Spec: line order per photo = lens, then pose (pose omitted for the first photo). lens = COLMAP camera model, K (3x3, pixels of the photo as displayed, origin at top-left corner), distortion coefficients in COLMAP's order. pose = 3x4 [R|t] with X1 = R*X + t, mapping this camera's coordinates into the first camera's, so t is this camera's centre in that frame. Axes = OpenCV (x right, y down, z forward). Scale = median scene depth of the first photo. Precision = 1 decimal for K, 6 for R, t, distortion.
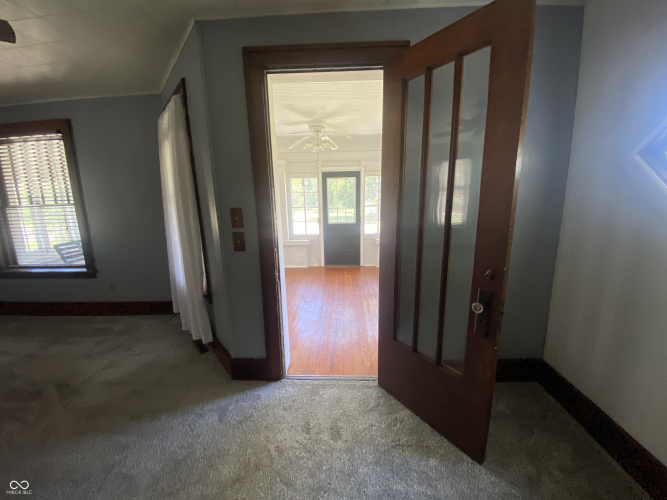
lens RADIAL K [[269.7, 0, 333.5], [0, 269.7, 250.0], [0, 0, 1]] dist [0.021039, -0.020795]
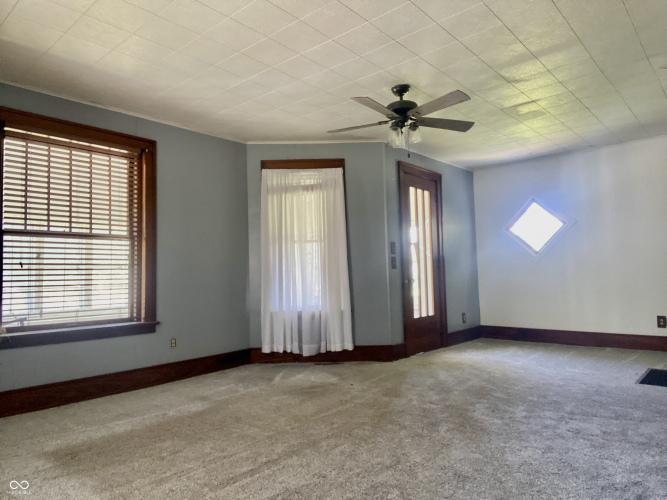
lens RADIAL K [[460.4, 0, 333.5], [0, 460.4, 250.0], [0, 0, 1]] dist [0.038661, -0.003747]
pose [[0.633662, 0.044697, 0.772317, -1.624630], [0.162044, 0.968514, -0.189004, 0.213011], [-0.756448, 0.244914, 0.606468, -0.239171]]
